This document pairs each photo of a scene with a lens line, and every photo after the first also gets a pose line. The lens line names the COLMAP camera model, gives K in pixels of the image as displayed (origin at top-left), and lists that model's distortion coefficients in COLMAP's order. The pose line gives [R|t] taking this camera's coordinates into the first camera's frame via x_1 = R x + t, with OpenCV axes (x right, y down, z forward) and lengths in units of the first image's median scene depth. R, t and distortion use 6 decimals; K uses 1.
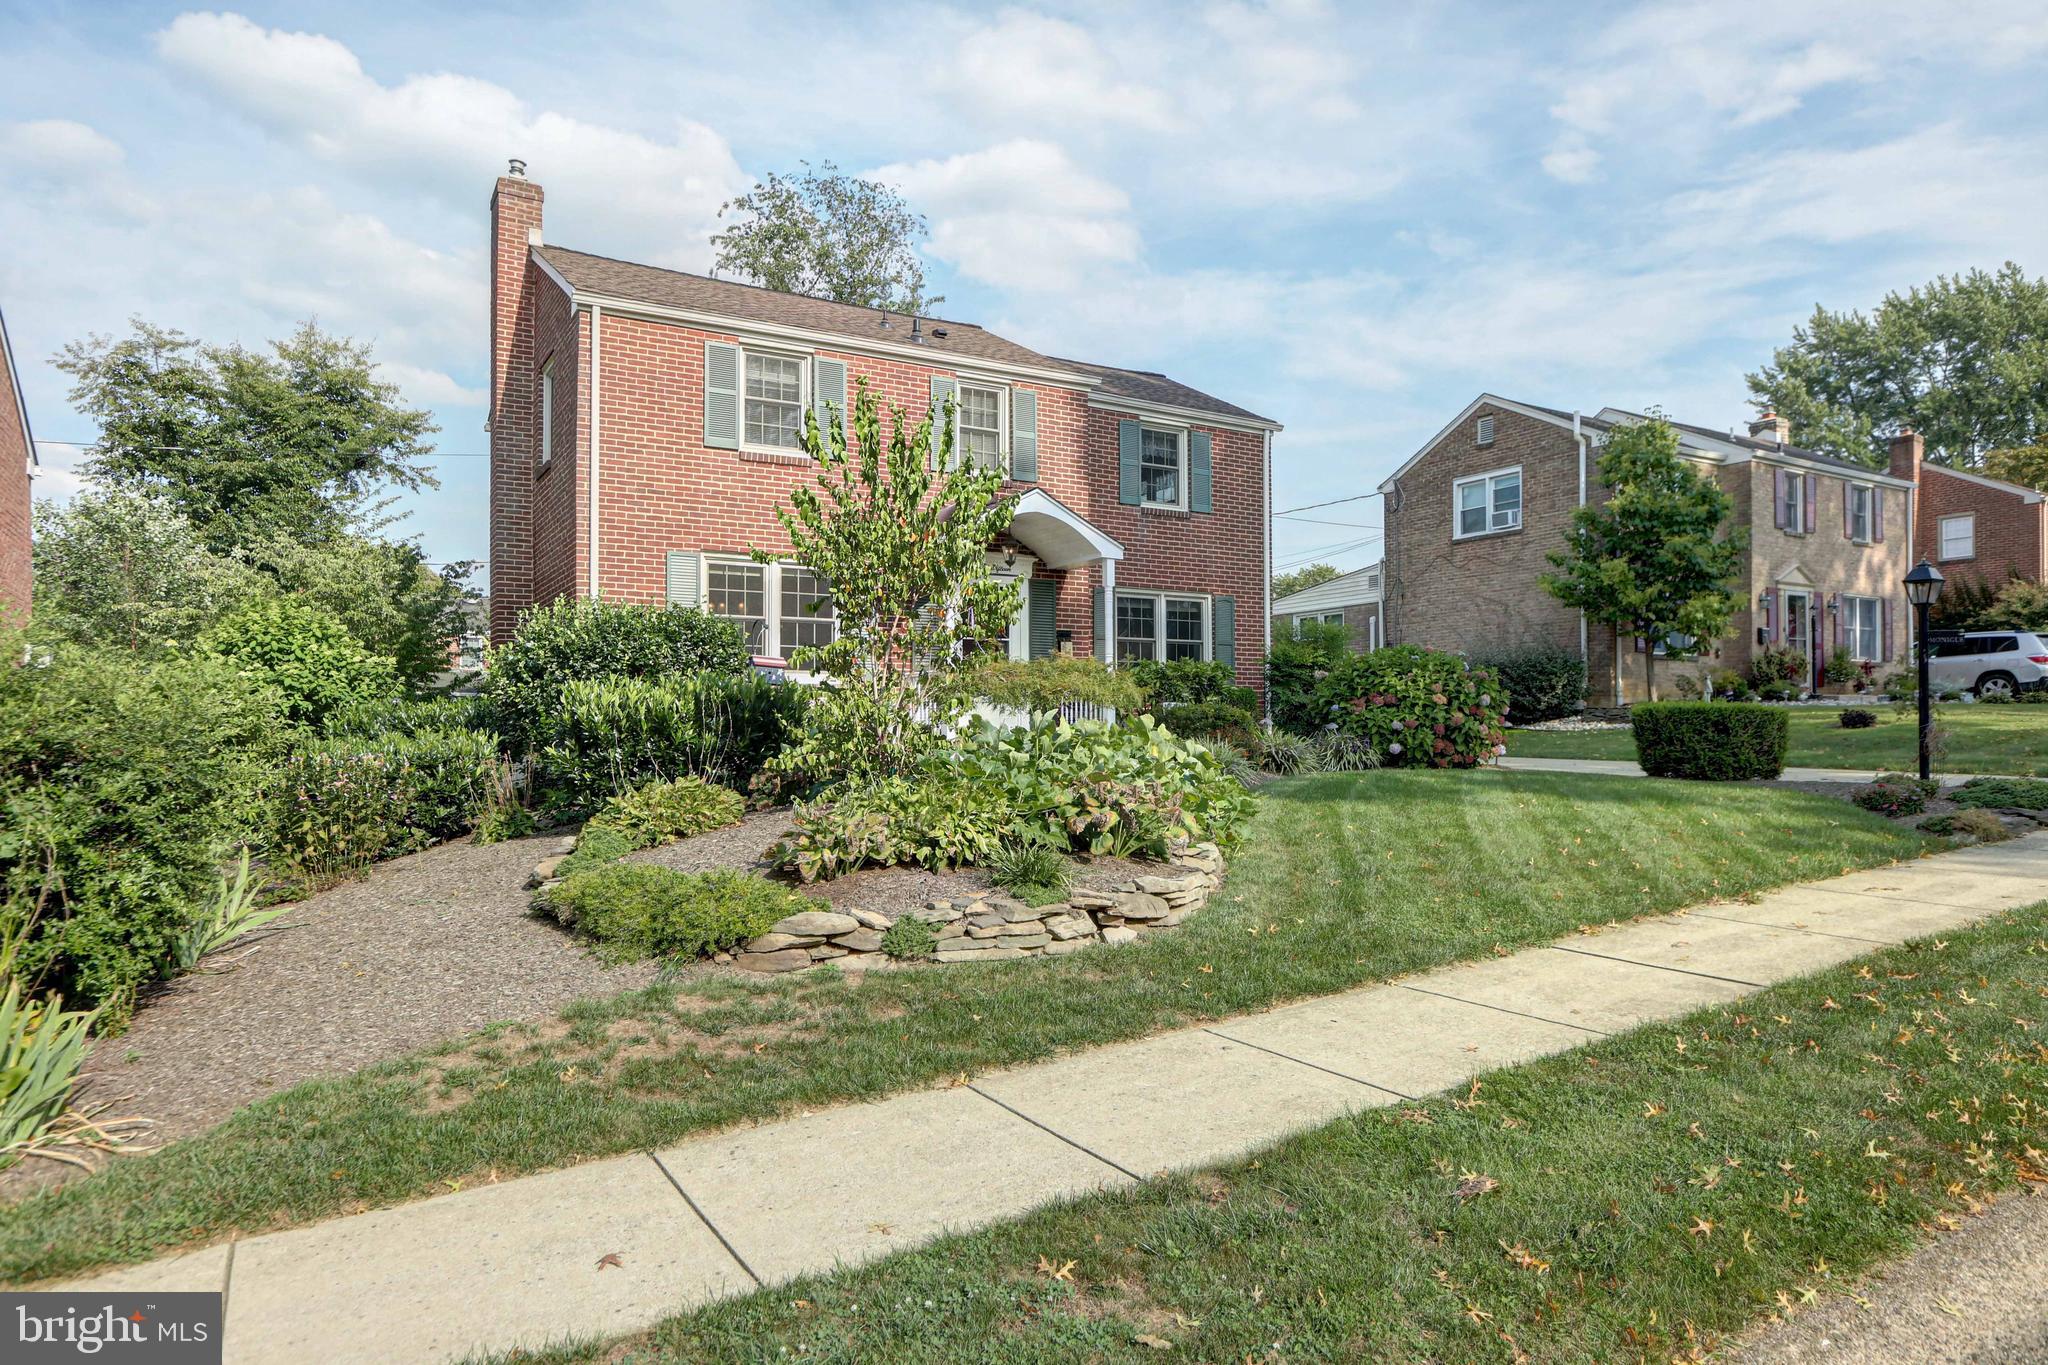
lens RADIAL K [[1247.1, 0, 1013.3], [0, 1247.1, 723.9], [0, 0, 1]] dist [-0.056807, 0.079420]
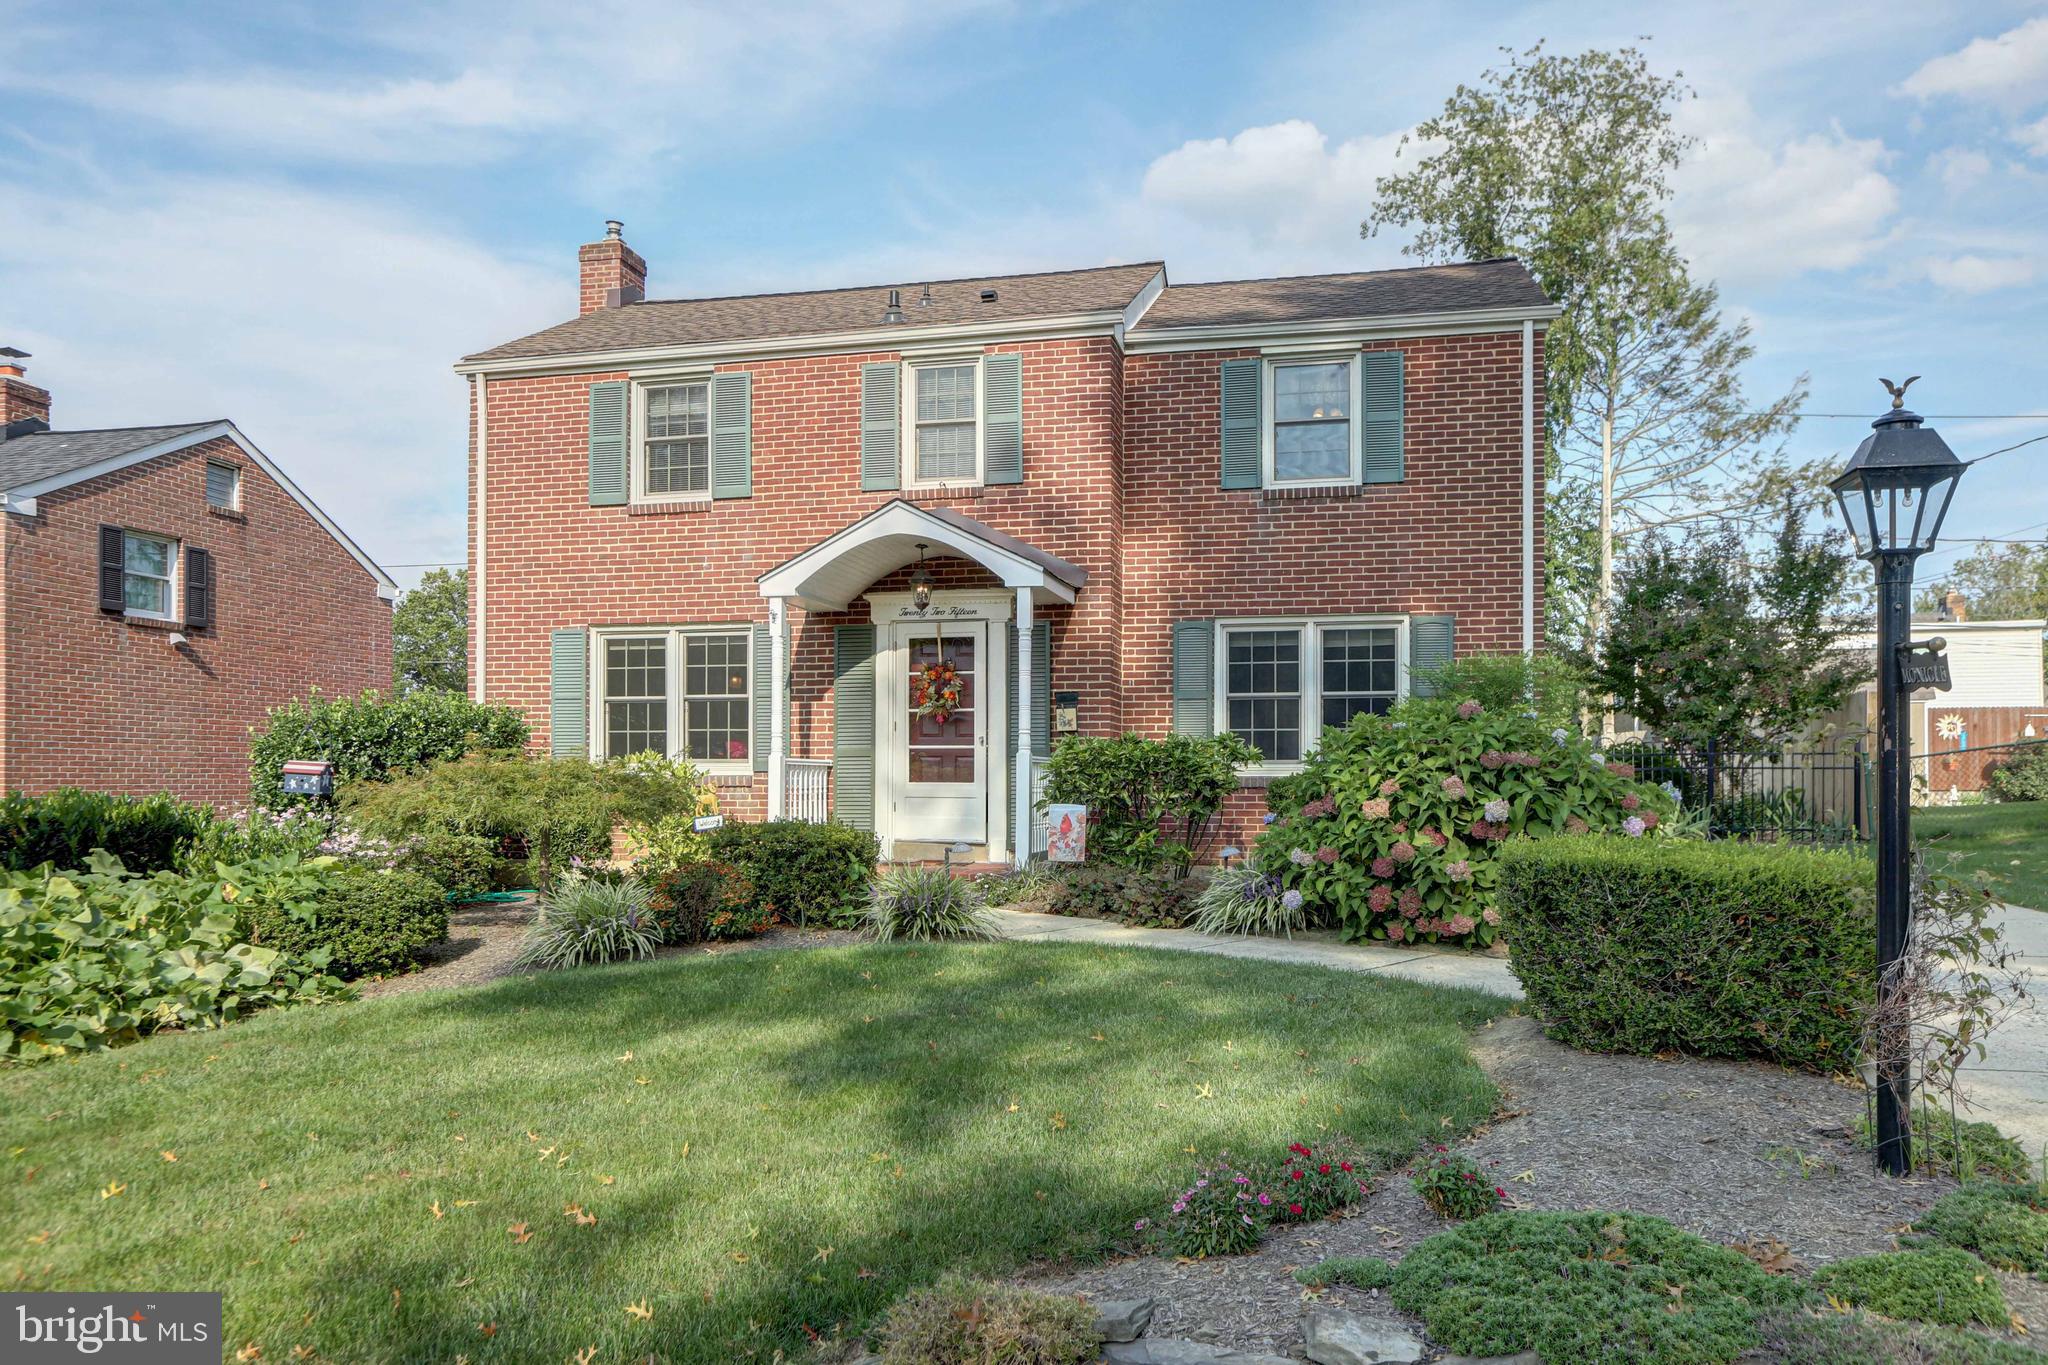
lens RADIAL K [[1415.8, 0, 1016.0], [0, 1415.8, 774.8], [0, 0, 1]] dist [-0.025450, 0.056811]
pose [[0.724493, 0.000919, -0.689281, 0.562480], [0.001268, 0.999996, 0.002666, -0.031545], [0.689281, -0.002806, 0.724489, 0.416549]]
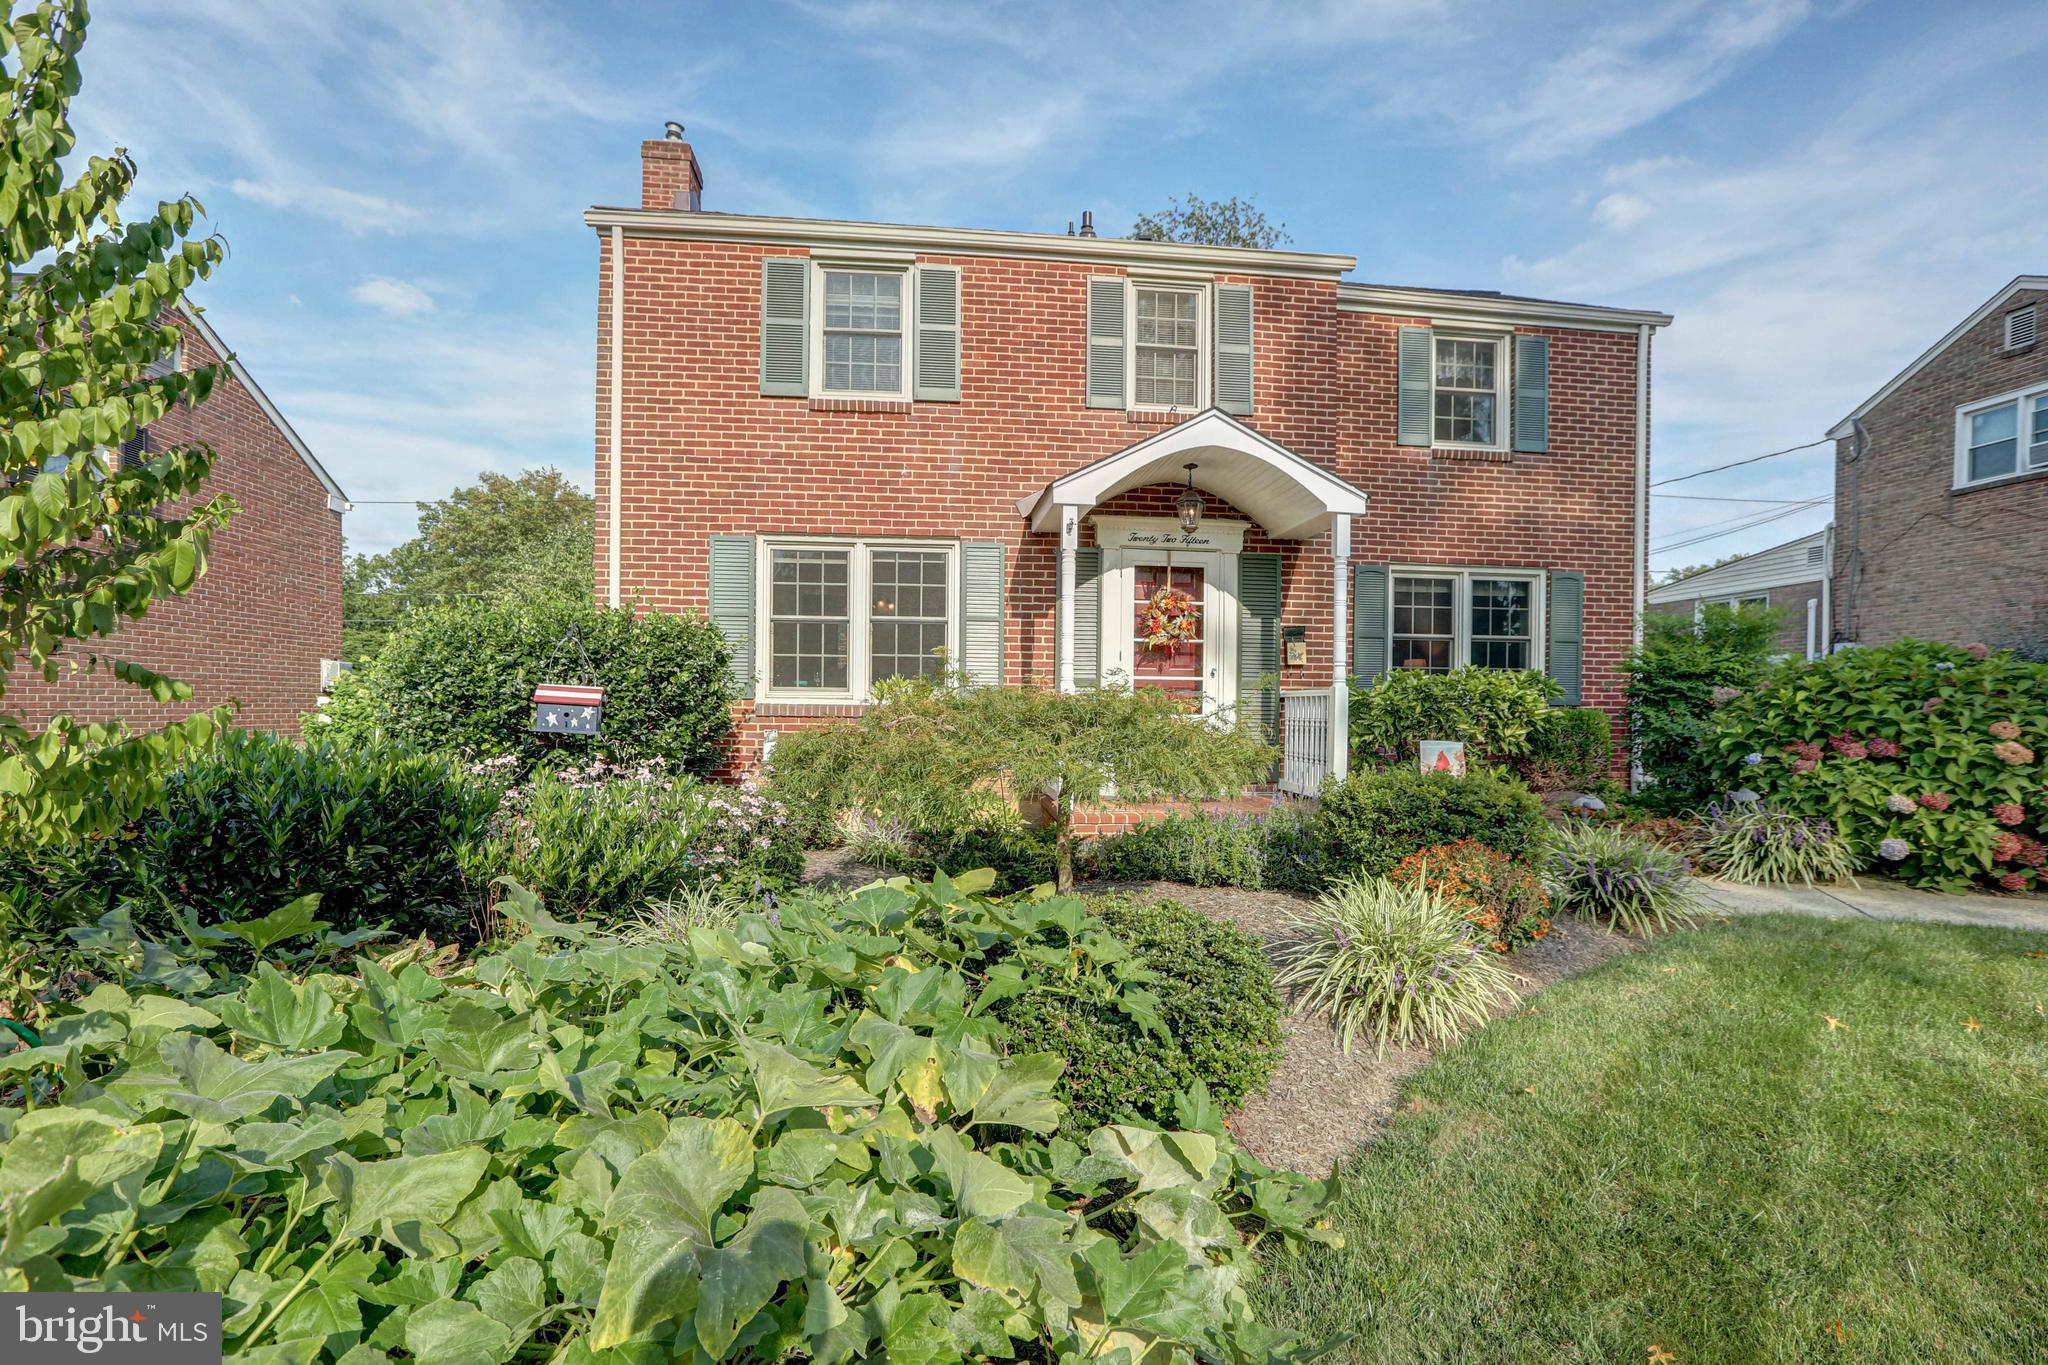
lens RADIAL K [[956.3, 0, 1022.8], [0, 956.3, 724.9], [0, 0, 1]] dist [-0.055794, 0.023460]
pose [[0.917199, 0.018614, -0.397993, 0.115372], [-0.008311, 0.999585, 0.027598, -0.033359], [0.398342, -0.022005, 0.916973, 0.451527]]
